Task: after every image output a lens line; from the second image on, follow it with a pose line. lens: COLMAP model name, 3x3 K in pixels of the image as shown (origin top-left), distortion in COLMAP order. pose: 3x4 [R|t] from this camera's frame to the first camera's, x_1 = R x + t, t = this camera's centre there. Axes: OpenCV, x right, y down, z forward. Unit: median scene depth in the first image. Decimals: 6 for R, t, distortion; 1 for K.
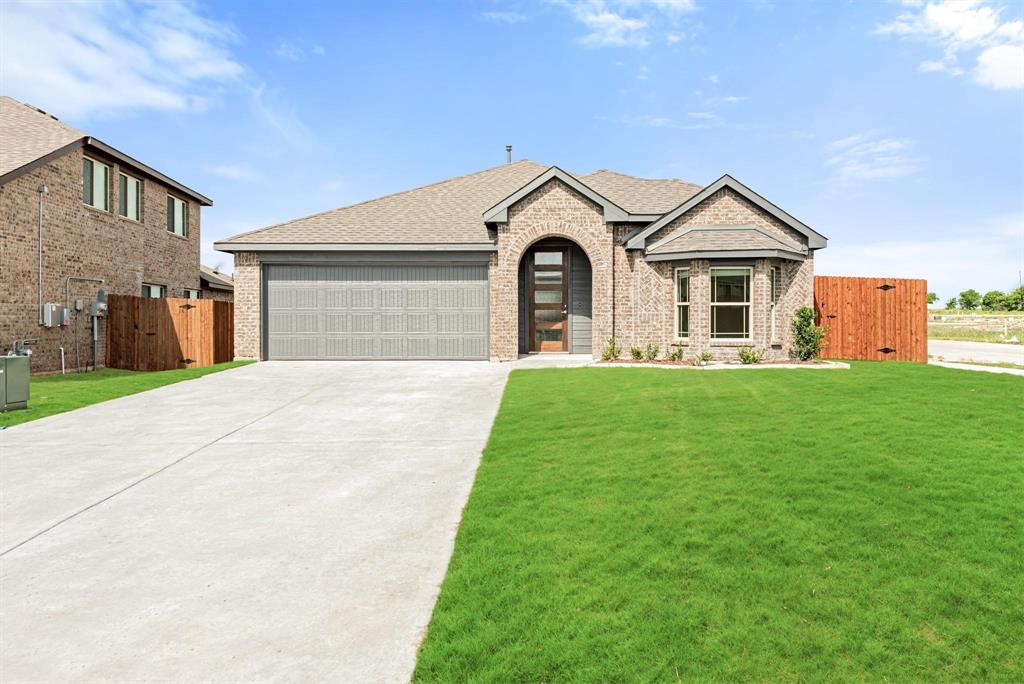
lens RADIAL K [[703.3, 0, 500.0], [0, 703.3, 345.6], [0, 0, 1]] dist [0.011724, -0.000382]
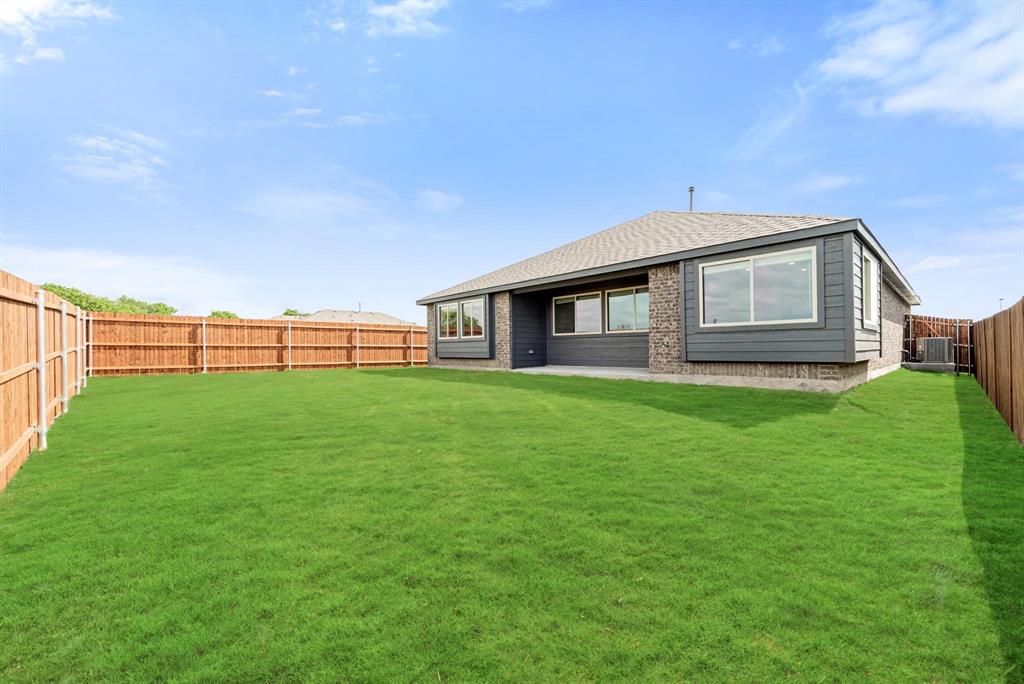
lens RADIAL K [[413.8, 0, 519.2], [0, 413.8, 335.1], [0, 0, 1]] dist [0.000455, -0.000184]
pose [[0.795756, 0.025197, 0.605093, -0.040196], [0.001159, 0.999069, -0.043127, -0.011943], [-0.605617, 0.035020, 0.794986, 0.490388]]
